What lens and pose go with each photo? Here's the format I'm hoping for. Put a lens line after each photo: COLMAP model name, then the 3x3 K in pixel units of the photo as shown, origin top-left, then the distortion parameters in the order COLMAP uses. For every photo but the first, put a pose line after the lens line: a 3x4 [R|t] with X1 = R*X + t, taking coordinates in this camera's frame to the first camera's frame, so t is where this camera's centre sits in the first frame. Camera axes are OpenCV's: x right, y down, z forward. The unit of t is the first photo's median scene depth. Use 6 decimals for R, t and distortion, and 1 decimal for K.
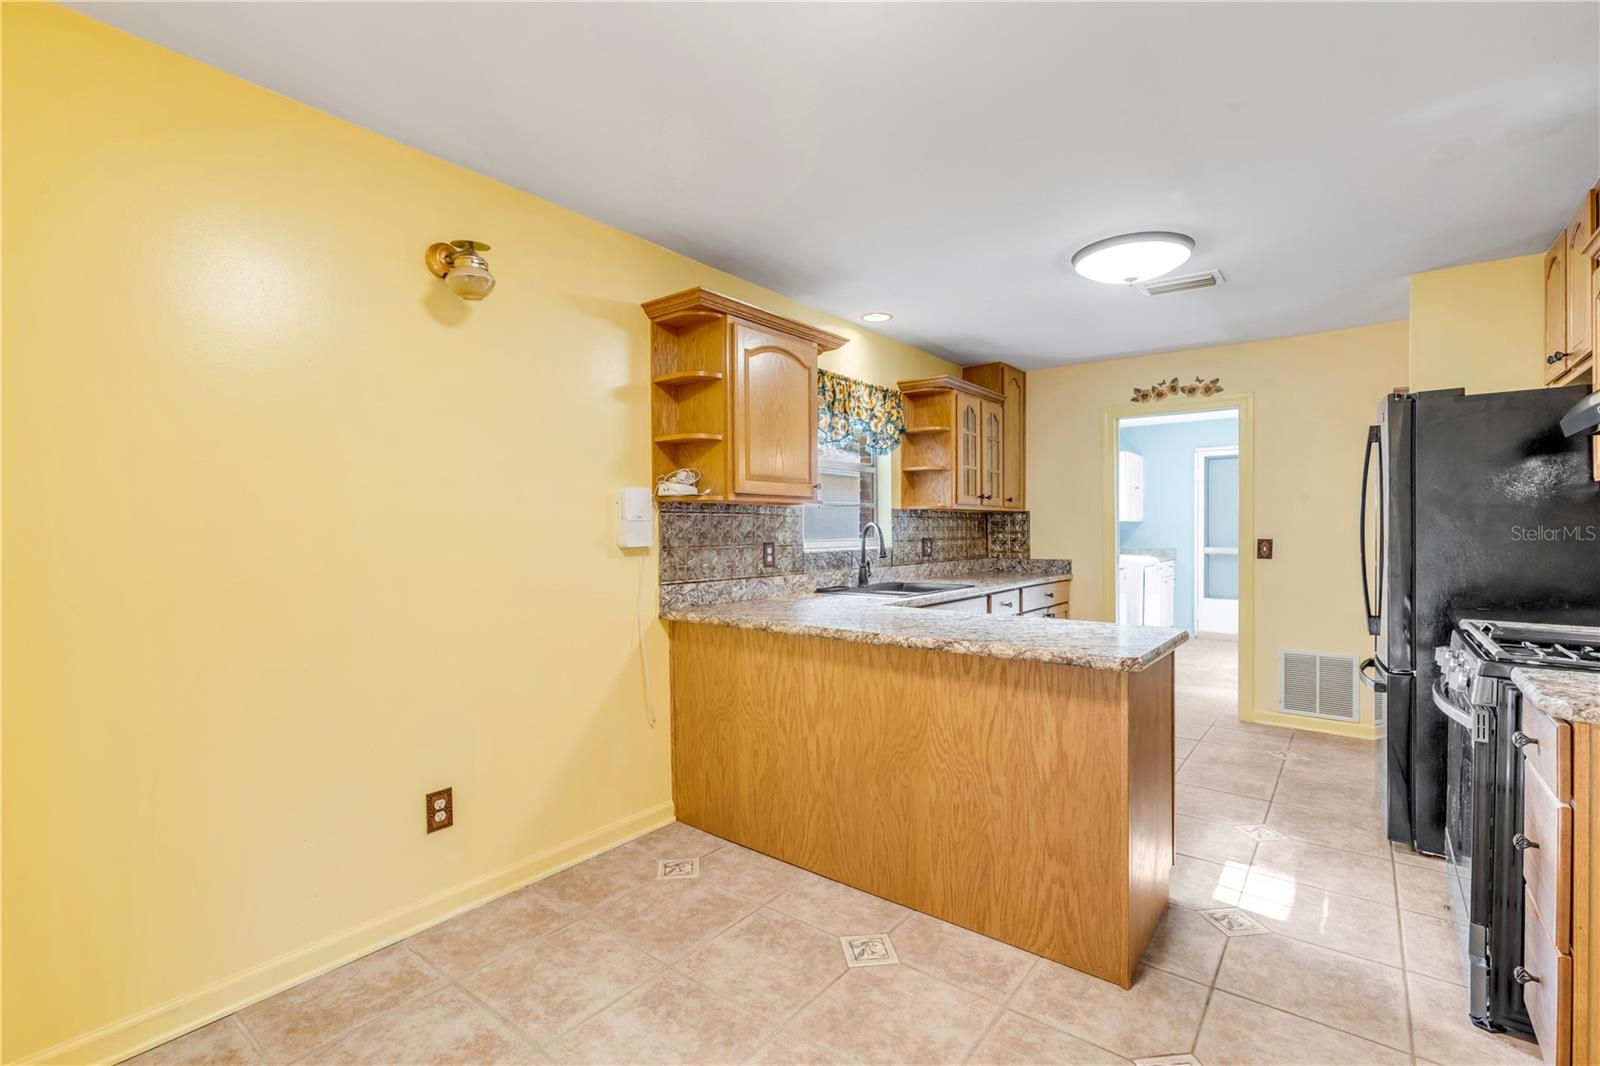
lens RADIAL K [[731.5, 0, 797.0], [0, 731.5, 531.3], [0, 0, 1]] dist [0.002236, -0.000008]
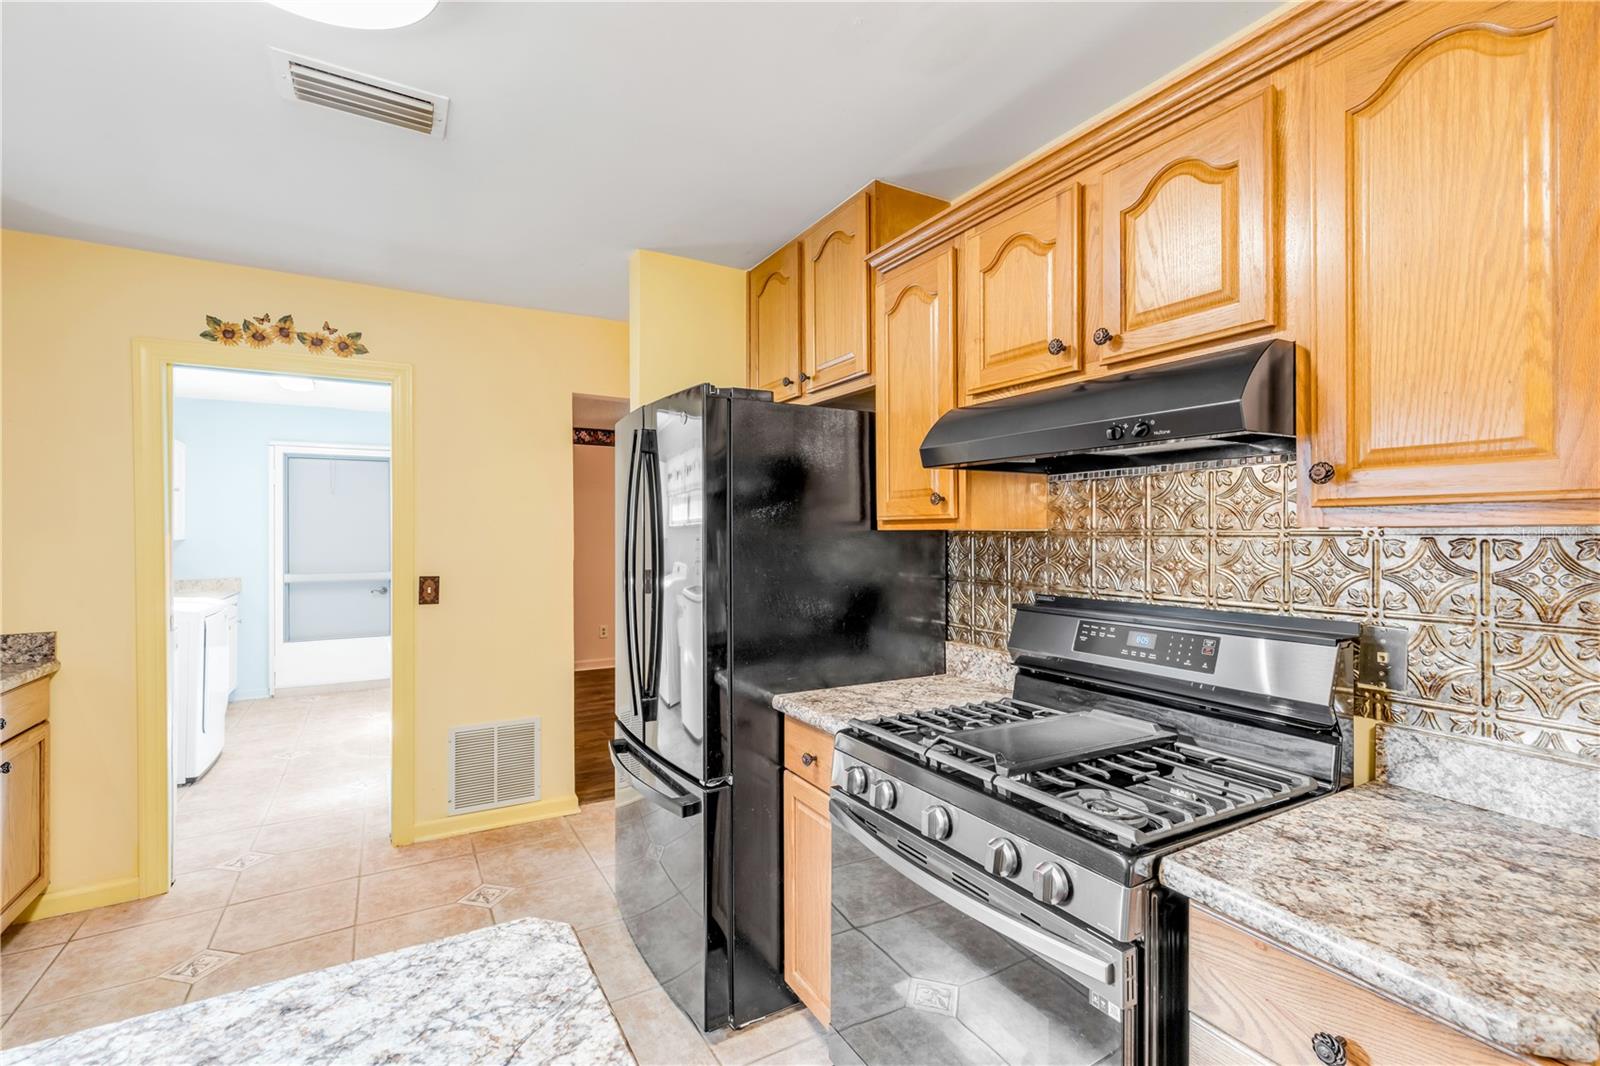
lens RADIAL K [[707.6, 0, 800.0], [0, 707.6, 536.2], [0, 0, 1]] dist [-0.002744, -0.000291]
pose [[0.368815, -0.000599, 0.929503, 0.128540], [0.001896, 0.999998, -0.000108, -0.025364], [-0.929501, 0.001802, 0.368815, 0.388307]]
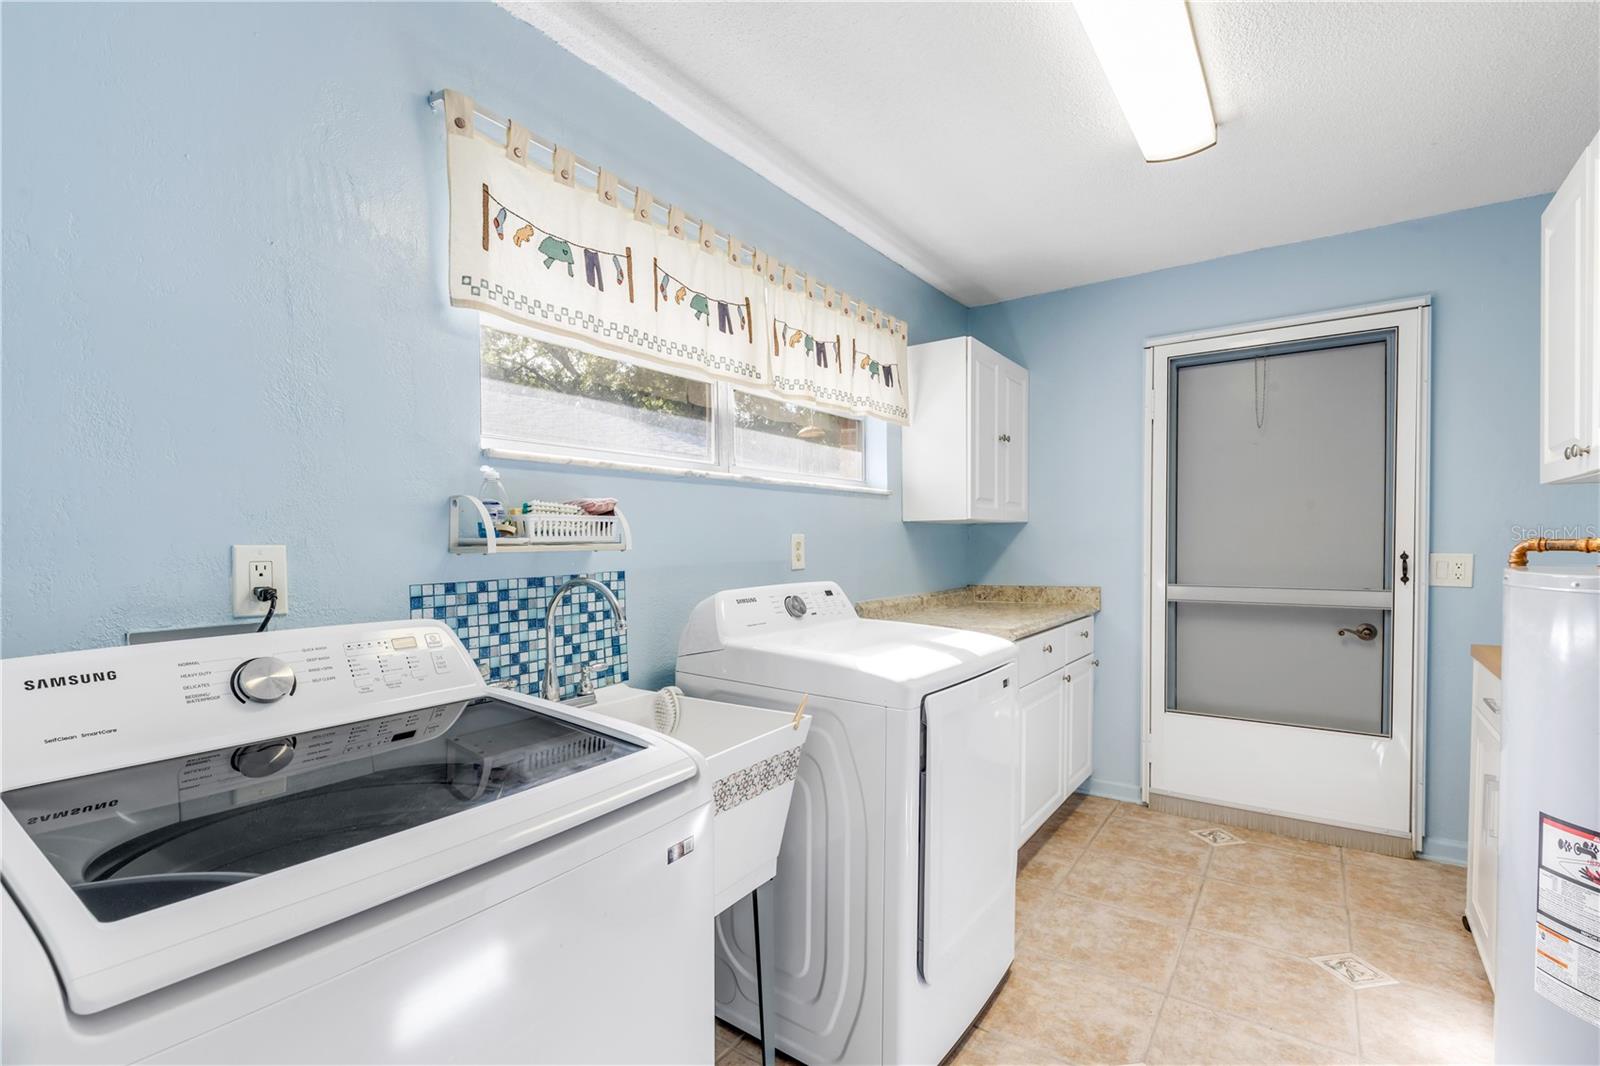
lens RADIAL K [[730.5, 0, 791.7], [0, 730.5, 538.6], [0, 0, 1]] dist [-0.003234, -0.000284]
pose [[0.999226, 0.003306, 0.039206, 0.524671], [-0.003524, 0.999979, 0.005490, -0.009198], [-0.039187, -0.005624, 0.999216, 0.952829]]
